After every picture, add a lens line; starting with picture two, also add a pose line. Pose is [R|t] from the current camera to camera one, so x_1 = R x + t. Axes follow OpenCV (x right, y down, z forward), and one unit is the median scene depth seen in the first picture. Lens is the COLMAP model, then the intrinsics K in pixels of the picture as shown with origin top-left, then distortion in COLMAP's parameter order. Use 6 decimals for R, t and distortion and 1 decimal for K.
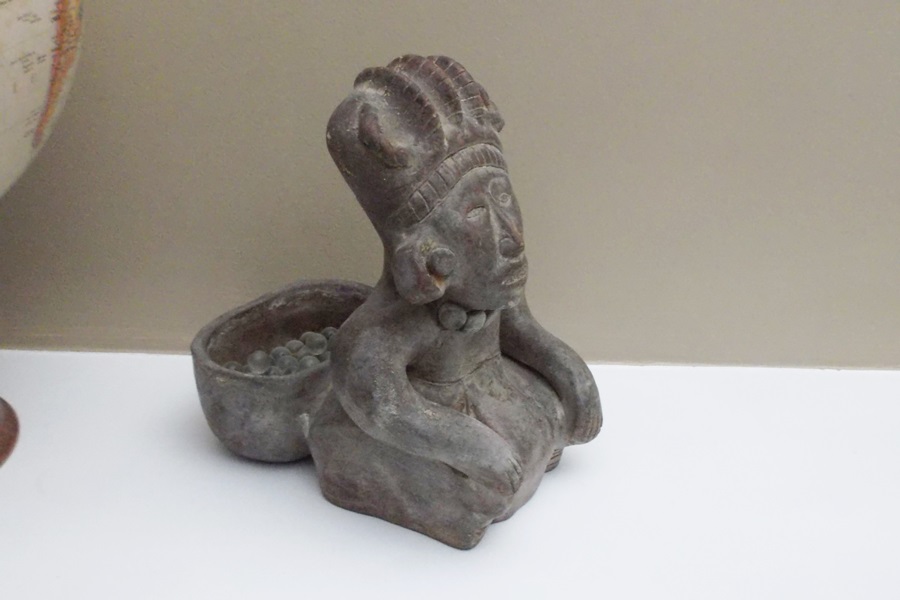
lens RADIAL K [[926.1, 0, 450.0], [0, 926.1, 300.0], [0, 0, 1]] dist [0.001549, 0.002108]
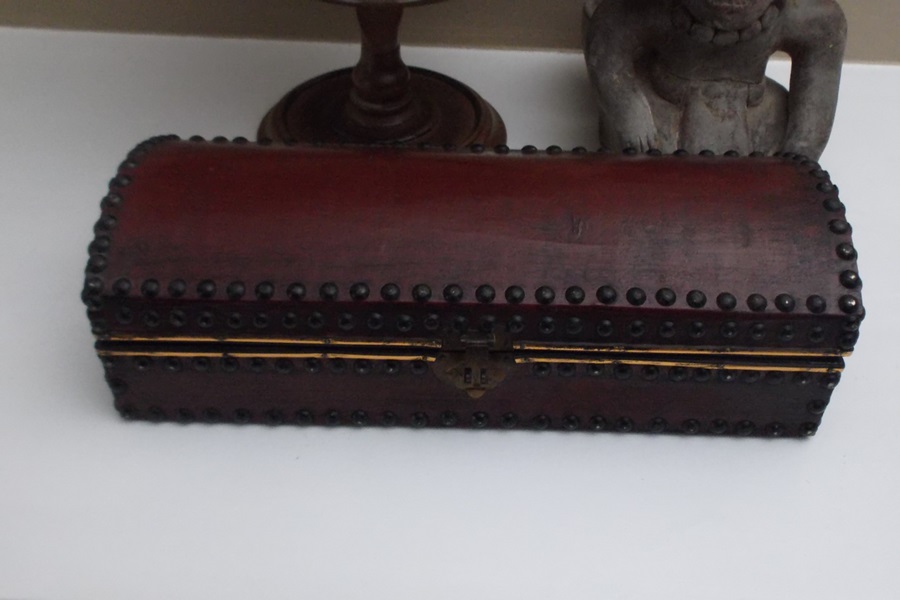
lens RADIAL K [[926.1, 0, 450.0], [0, 926.1, 300.0], [0, 0, 1]] dist [0.001549, 0.002108]
pose [[0.483970, 0.549055, -0.681404, 0.909130], [-0.326829, 0.835736, 0.441280, -0.113396], [0.811761, 0.009137, 0.583918, 0.060494]]
